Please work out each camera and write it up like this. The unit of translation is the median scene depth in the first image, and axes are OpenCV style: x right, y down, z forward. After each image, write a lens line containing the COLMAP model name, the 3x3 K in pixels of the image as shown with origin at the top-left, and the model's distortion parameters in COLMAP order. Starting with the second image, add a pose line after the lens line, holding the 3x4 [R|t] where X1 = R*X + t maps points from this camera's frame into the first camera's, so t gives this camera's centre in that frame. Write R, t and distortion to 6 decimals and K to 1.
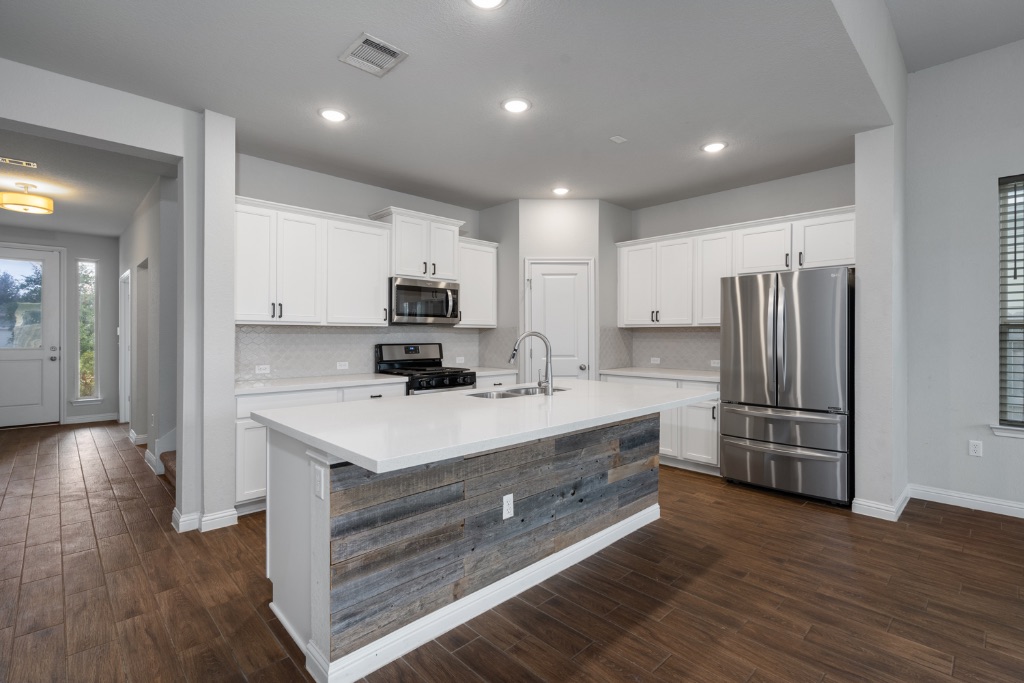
lens RADIAL K [[470.8, 0, 512.0], [0, 470.8, 341.5], [0, 0, 1]] dist [-0.001715, -0.000840]
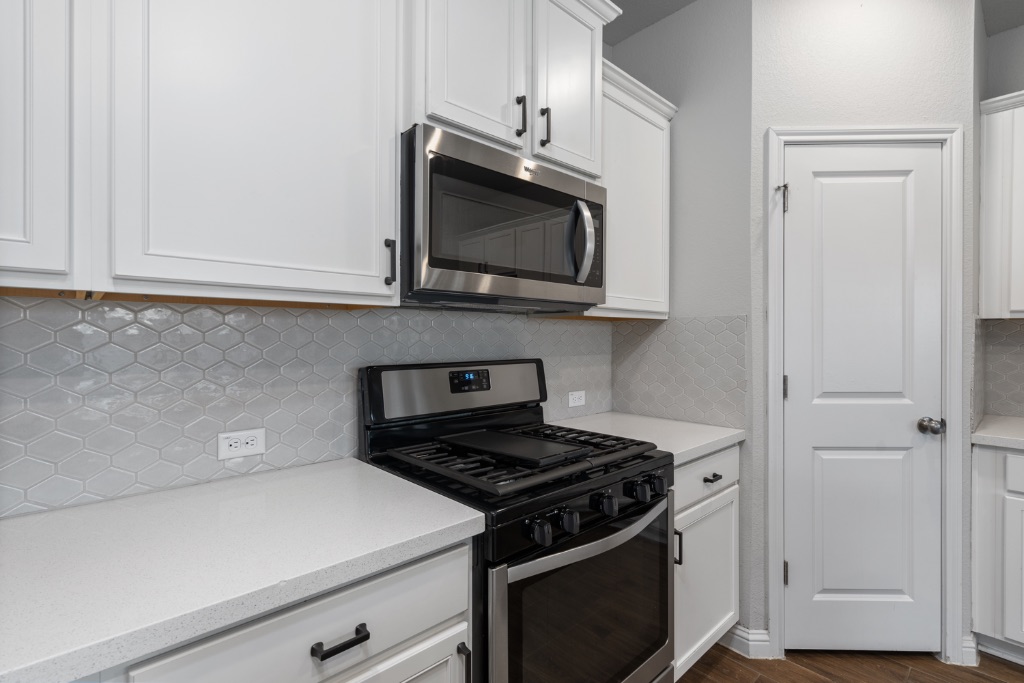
lens RADIAL K [[470.8, 0, 512.0], [0, 470.8, 341.5], [0, 0, 1]] dist [-0.001715, -0.000840]
pose [[0.999490, 0.000204, -0.031931, -0.173488], [-0.000440, 0.999972, -0.007407, -0.008334], [0.031929, 0.007417, 0.999463, 0.668586]]
